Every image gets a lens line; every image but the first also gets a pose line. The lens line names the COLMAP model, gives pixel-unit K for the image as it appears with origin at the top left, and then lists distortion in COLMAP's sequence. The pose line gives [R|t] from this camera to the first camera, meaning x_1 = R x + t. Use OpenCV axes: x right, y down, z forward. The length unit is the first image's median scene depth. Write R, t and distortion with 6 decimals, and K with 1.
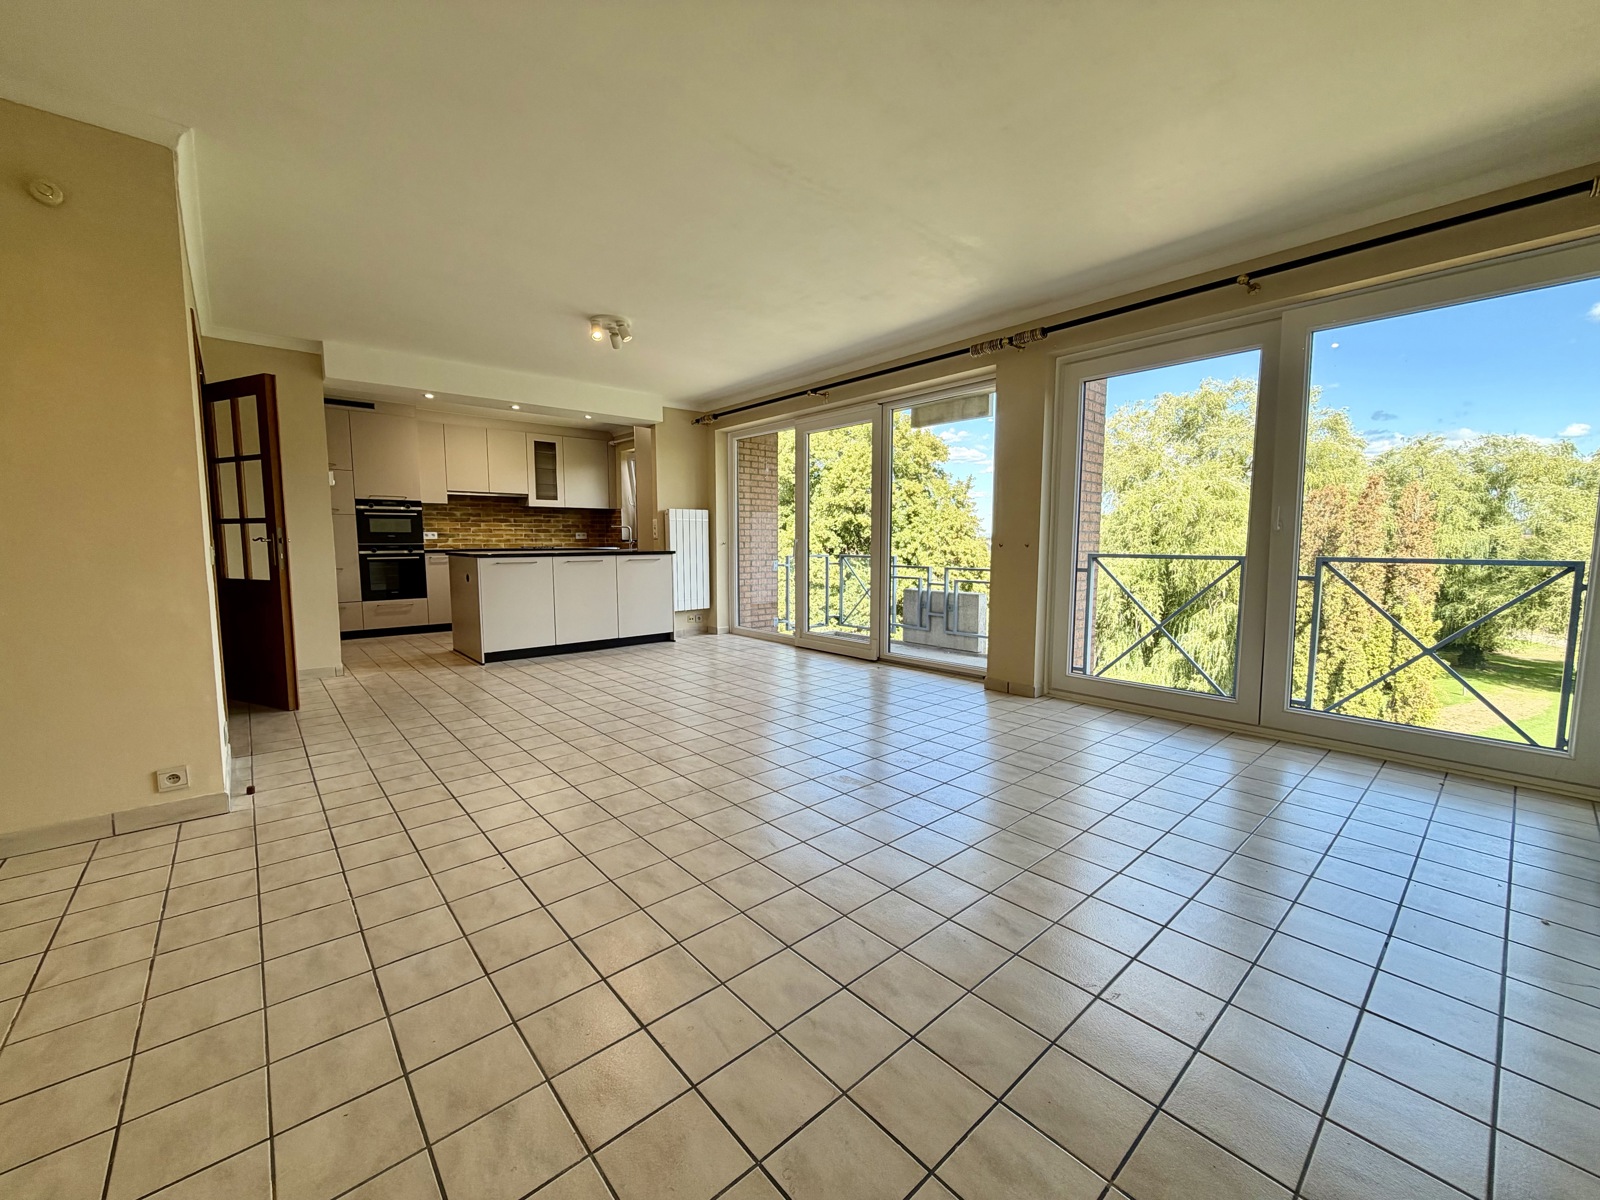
lens RADIAL K [[637.7, 0, 798.5], [0, 637.7, 598.5], [0, 0, 1]] dist [0.004274, 0.000334]
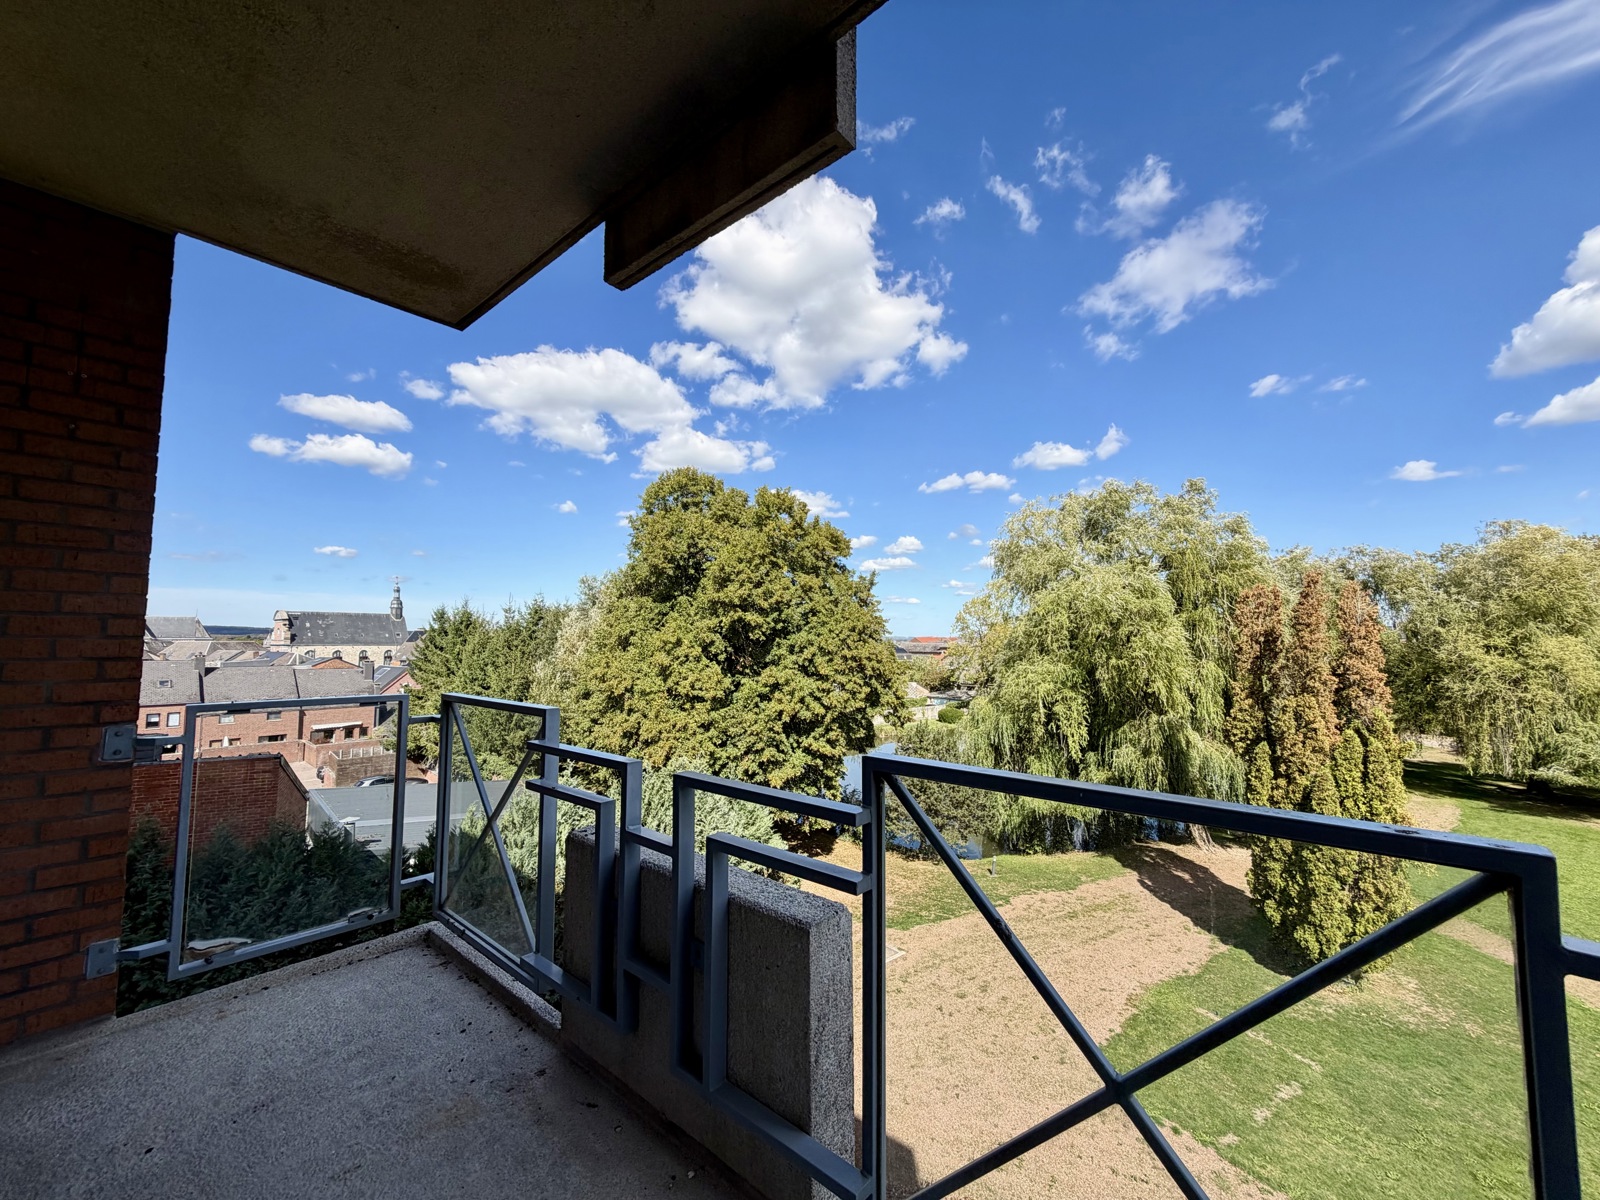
lens RADIAL K [[637.7, 0, 799.7], [0, 637.7, 601.2], [0, 0, 1]] dist [0.004274, 0.000334]
pose [[0.991031, 0.010941, 0.133187, 0.052576], [0.009875, 0.987922, -0.154638, -0.016017], [-0.133270, 0.154566, 0.978953, 0.163415]]
